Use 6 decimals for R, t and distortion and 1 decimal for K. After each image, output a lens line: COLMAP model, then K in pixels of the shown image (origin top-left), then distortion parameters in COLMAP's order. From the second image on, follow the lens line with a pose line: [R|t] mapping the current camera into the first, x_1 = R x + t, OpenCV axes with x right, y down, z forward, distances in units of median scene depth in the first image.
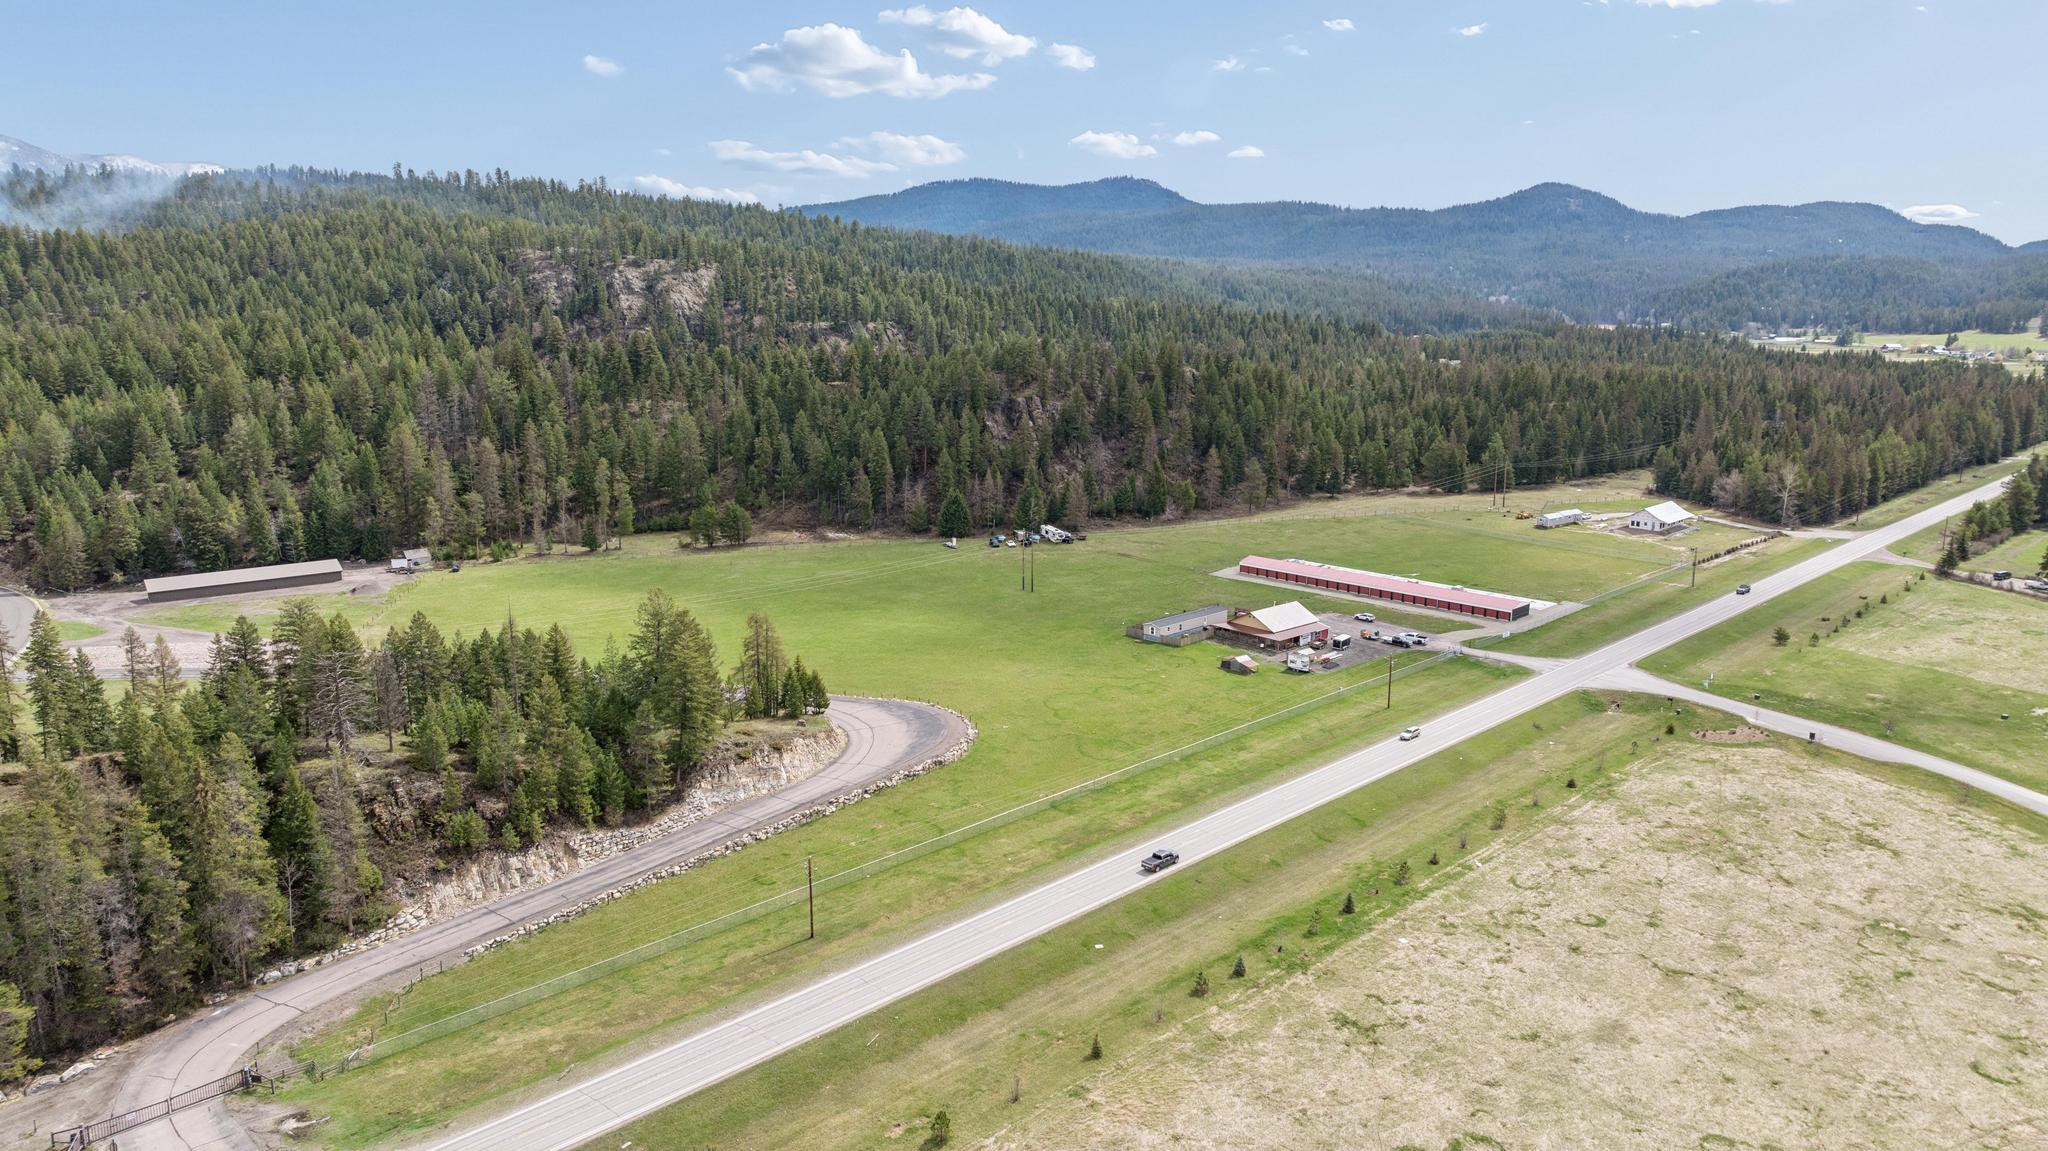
lens RADIAL K [[1386.2, 0, 1002.2], [0, 1386.2, 568.5], [0, 0, 1]] dist [-0.017356, 0.003376]
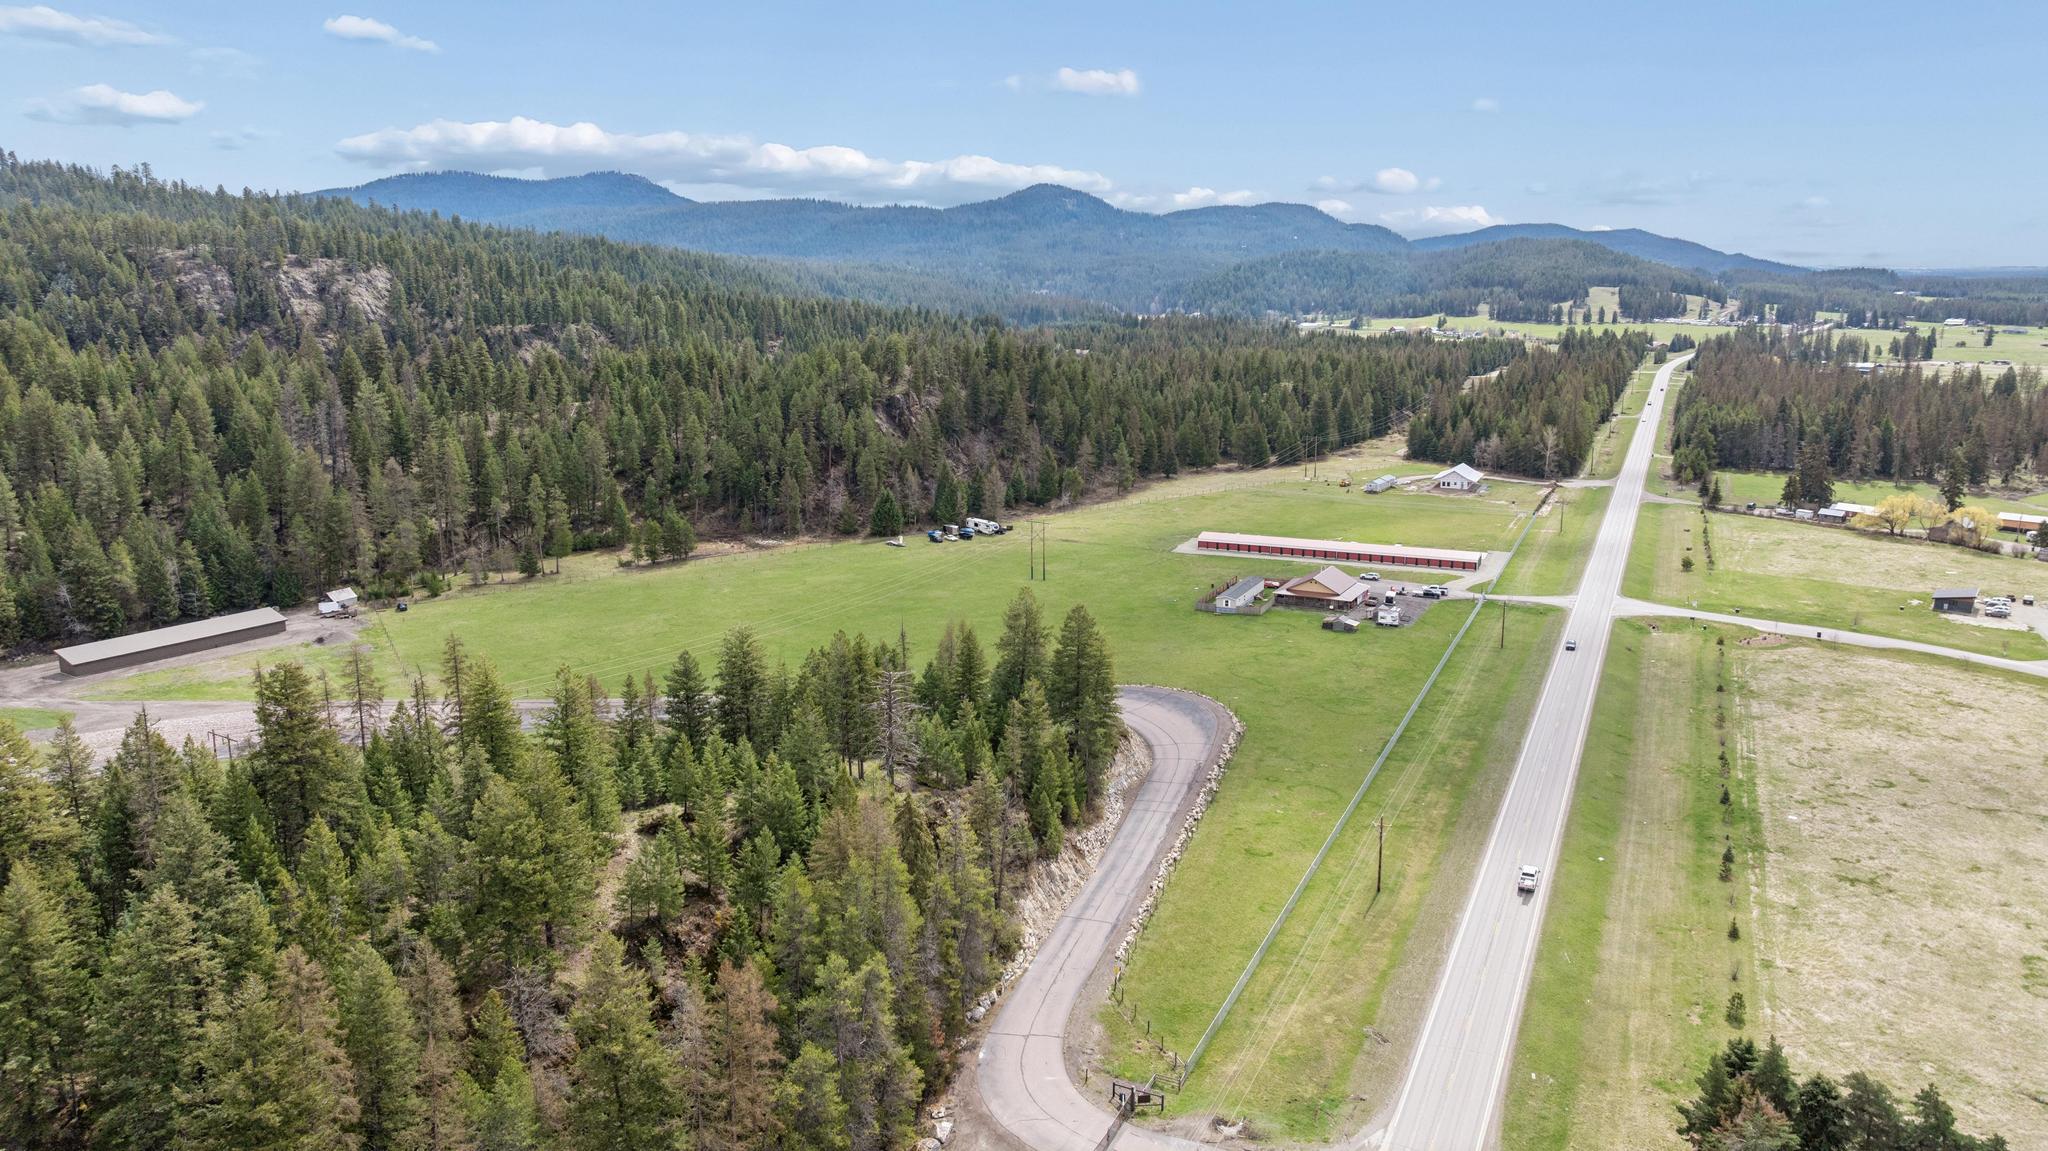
lens RADIAL K [[1386.2, 0, 1002.2], [0, 1386.2, 568.5], [0, 0, 1]] dist [-0.017356, 0.003376]
pose [[0.940361, -0.076513, 0.331462, -0.274742], [0.075833, 0.997008, 0.015004, -0.007444], [-0.331618, 0.011027, 0.943349, 0.031632]]
